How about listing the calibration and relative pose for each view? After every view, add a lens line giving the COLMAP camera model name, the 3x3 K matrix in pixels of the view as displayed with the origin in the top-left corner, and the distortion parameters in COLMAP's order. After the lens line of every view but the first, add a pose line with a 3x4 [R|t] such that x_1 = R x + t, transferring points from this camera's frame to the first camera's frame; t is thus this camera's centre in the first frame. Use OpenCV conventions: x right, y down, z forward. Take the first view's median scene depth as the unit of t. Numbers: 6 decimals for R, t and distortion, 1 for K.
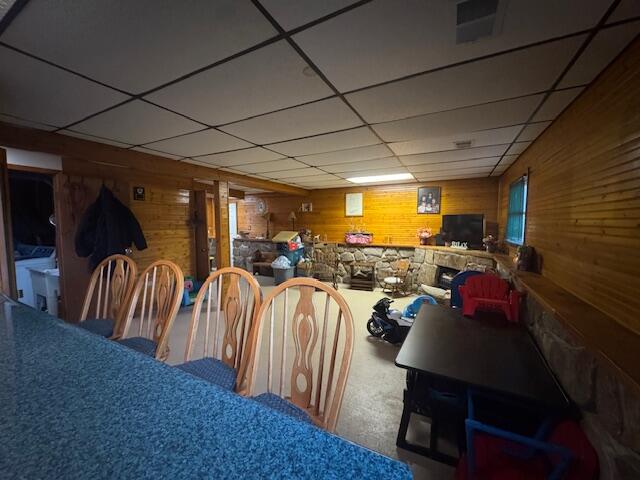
lens RADIAL K [[253.8, 0, 320.0], [0, 253.8, 240.0], [0, 0, 1]] dist [0.010273, 0.000167]
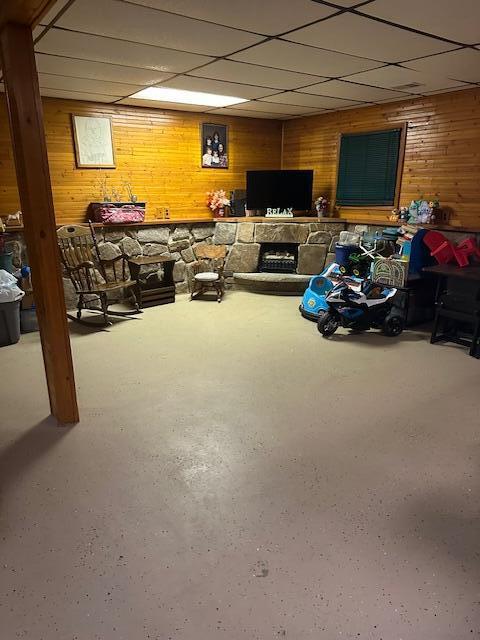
lens RADIAL K [[445.5, 0, 241.0], [0, 445.5, 324.5], [0, 0, 1]] dist [0.091815, -0.118198]
pose [[0.464645, -0.260121, 0.846429, -0.624137], [0.065967, 0.963392, 0.259853, -0.010600], [-0.883037, -0.064903, 0.464795, 0.369136]]
